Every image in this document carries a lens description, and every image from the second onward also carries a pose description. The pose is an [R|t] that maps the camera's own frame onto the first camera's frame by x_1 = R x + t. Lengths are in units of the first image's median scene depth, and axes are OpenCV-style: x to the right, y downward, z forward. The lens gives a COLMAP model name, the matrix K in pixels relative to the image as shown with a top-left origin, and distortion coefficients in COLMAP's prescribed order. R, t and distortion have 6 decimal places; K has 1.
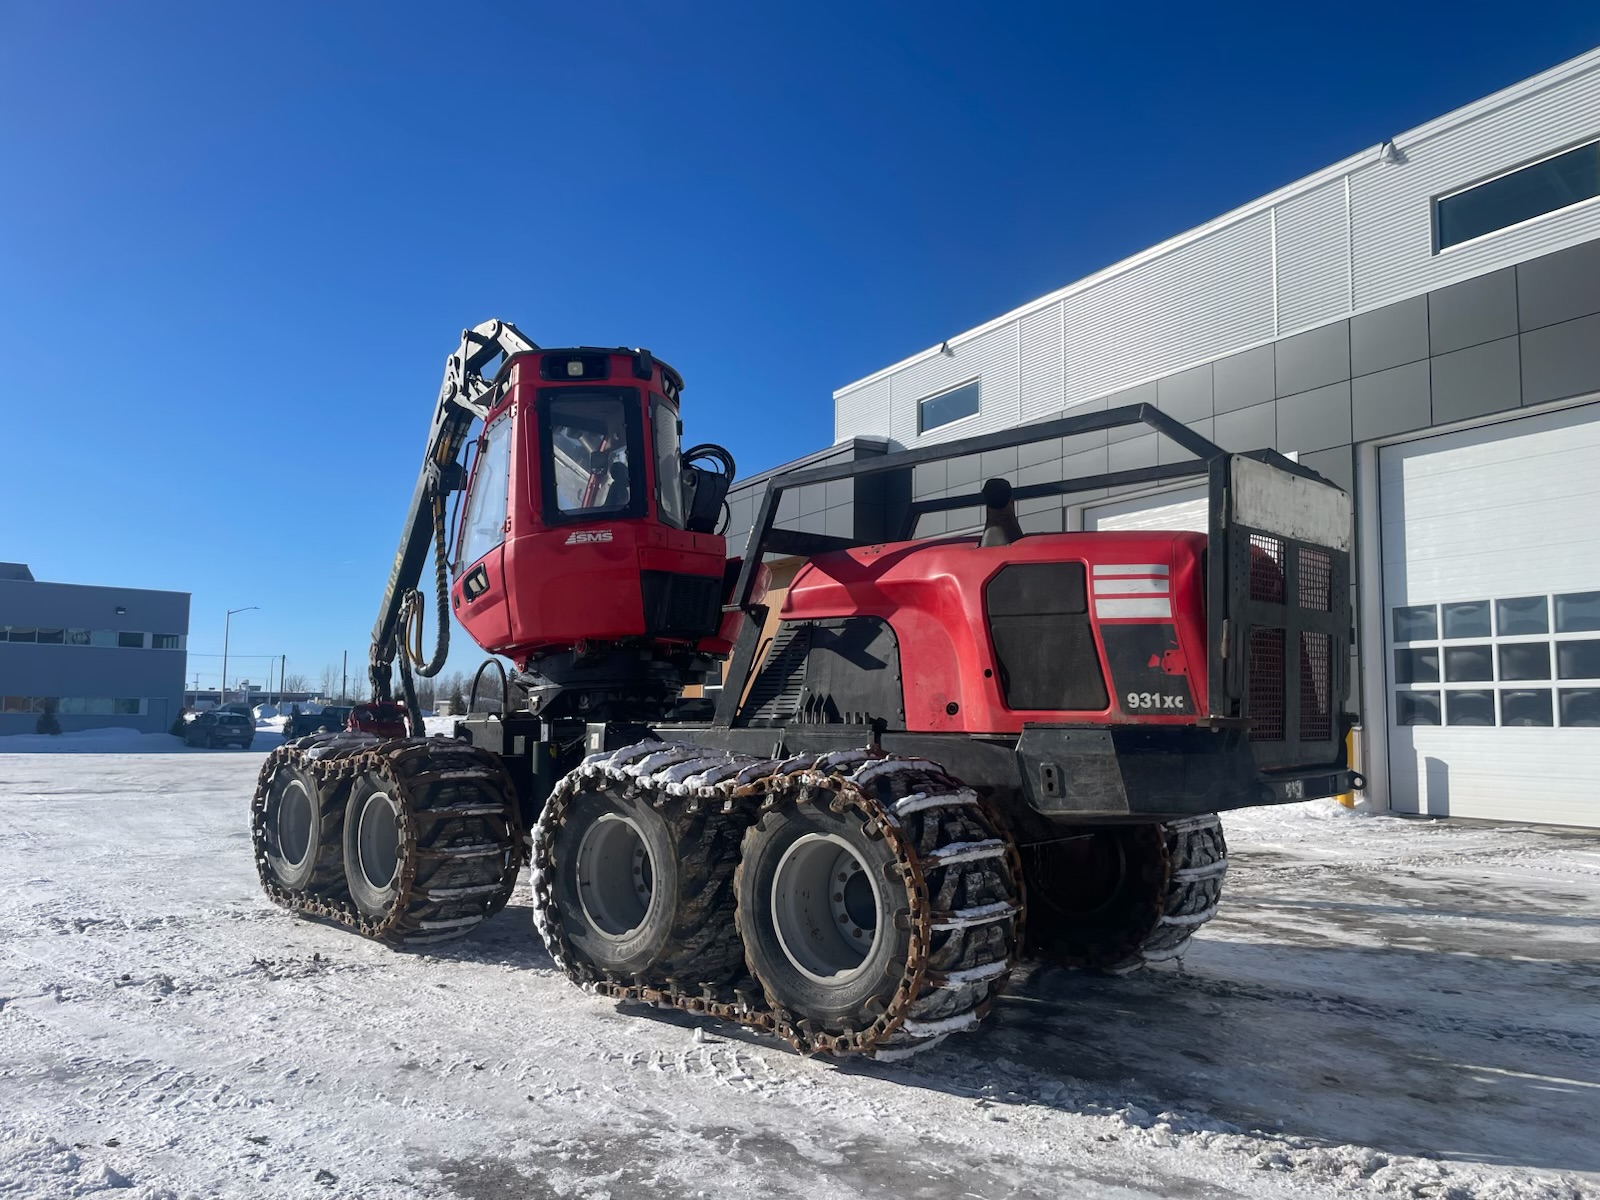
lens RADIAL K [[1209.8, 0, 807.1], [0, 1209.8, 599.5], [0, 0, 1]] dist [0.068767, -0.084620]
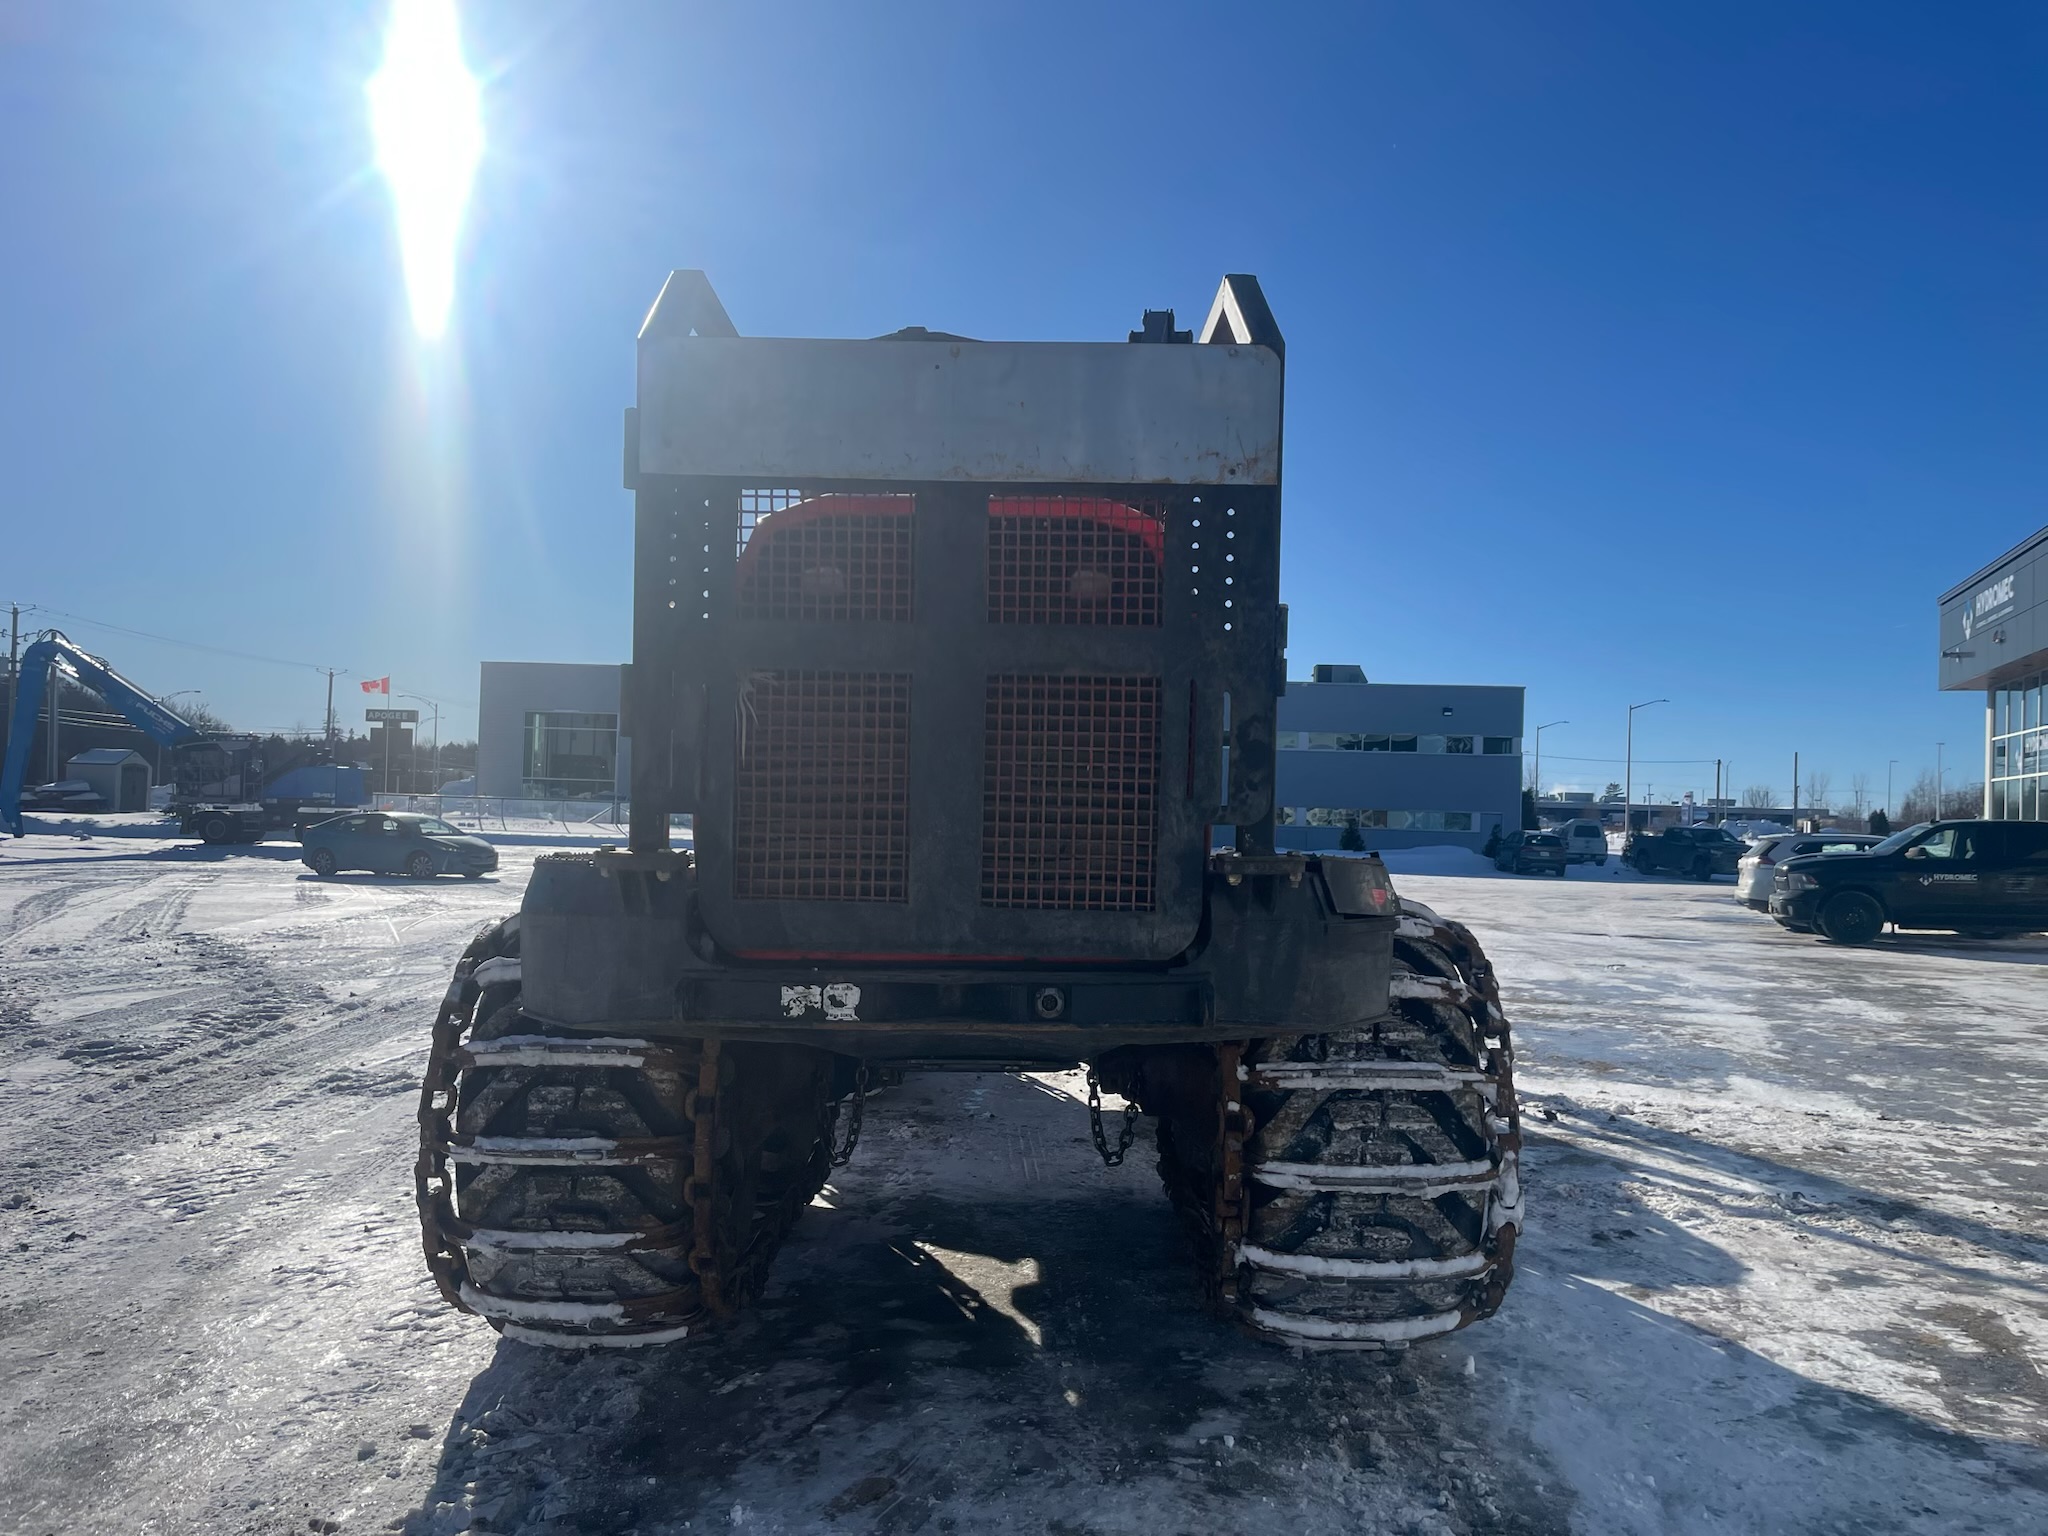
lens RADIAL K [[1548.5, 0, 1029.6], [0, 1548.5, 769.9], [0, 0, 1]] dist [0.068767, -0.084620]
pose [[0.645217, -0.017085, -0.763808, 0.088204], [0.057079, 0.998034, 0.025892, 0.005026], [0.761864, -0.060303, 0.644924, 0.064006]]
